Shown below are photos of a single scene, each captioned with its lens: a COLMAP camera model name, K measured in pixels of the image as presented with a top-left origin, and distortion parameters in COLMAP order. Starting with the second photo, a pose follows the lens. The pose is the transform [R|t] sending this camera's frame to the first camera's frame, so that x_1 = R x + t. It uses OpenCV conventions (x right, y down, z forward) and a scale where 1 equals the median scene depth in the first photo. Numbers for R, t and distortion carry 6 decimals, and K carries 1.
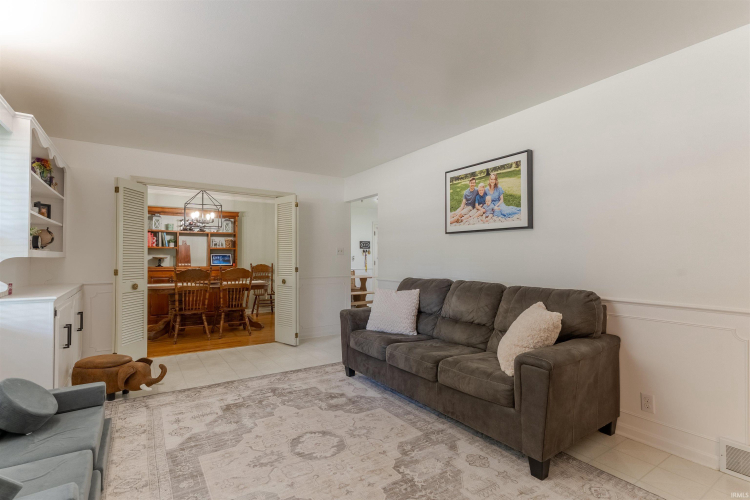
lens RADIAL K [[360.2, 0, 379.7], [0, 360.2, 252.5], [0, 0, 1]] dist [0.000743, -0.000286]
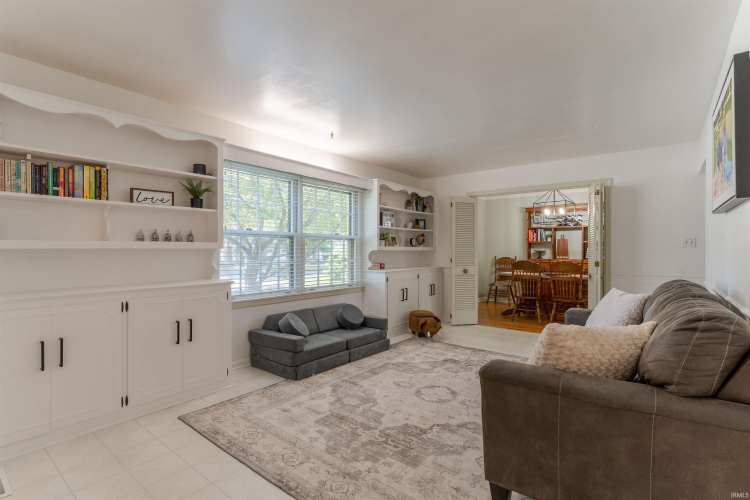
lens RADIAL K [[364.5, 0, 370.7], [0, 364.5, 251.1], [0, 0, 1]] dist [0.001714, -0.000004]
pose [[0.295533, 0.001885, -0.955331, 0.706523], [0.012626, 0.999903, 0.005879, 0.003056], [0.955249, -0.013799, 0.295480, 0.269903]]
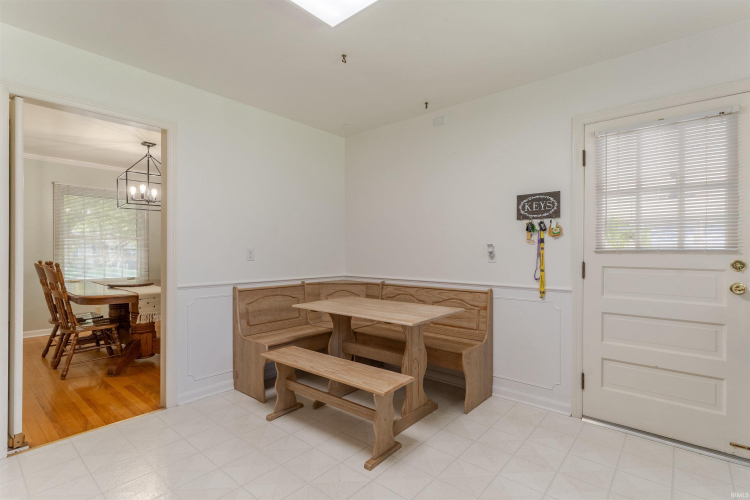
lens RADIAL K [[360.2, 0, 379.7], [0, 360.2, 252.5], [0, 0, 1]] dist [0.000743, -0.000286]
pose [[0.260104, 0.001571, -0.965579, 0.580390], [0.009776, 0.999943, 0.004260, 0.039506], [0.965531, -0.010548, 0.260074, 2.280317]]
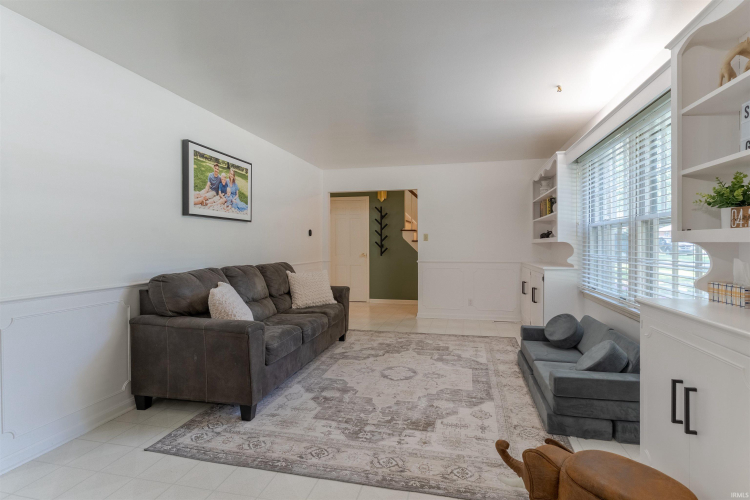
lens RADIAL K [[368.9, 0, 374.0], [0, 368.9, 245.9], [0, 0, 1]] dist [-0.001584, 0.000030]
pose [[-0.669120, -0.003944, 0.743144, -0.832640], [-0.008531, 0.999961, -0.002375, 0.019257], [-0.743106, -0.007929, -0.669127, 1.429768]]
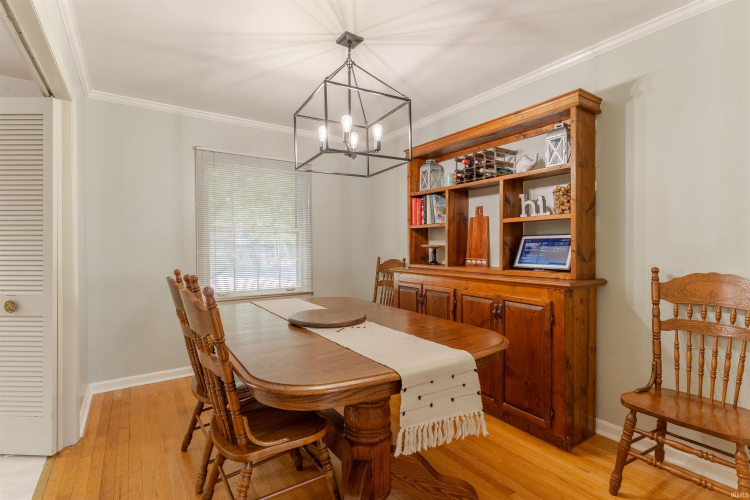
lens RADIAL K [[368.9, 0, 374.0], [0, 368.9, 245.9], [0, 0, 1]] dist [-0.001584, 0.000030]
pose [[-0.017826, -0.000087, -0.999841, -0.201791], [0.021311, 0.999773, -0.000467, 0.024921], [0.999614, -0.021316, -0.017820, 1.873475]]
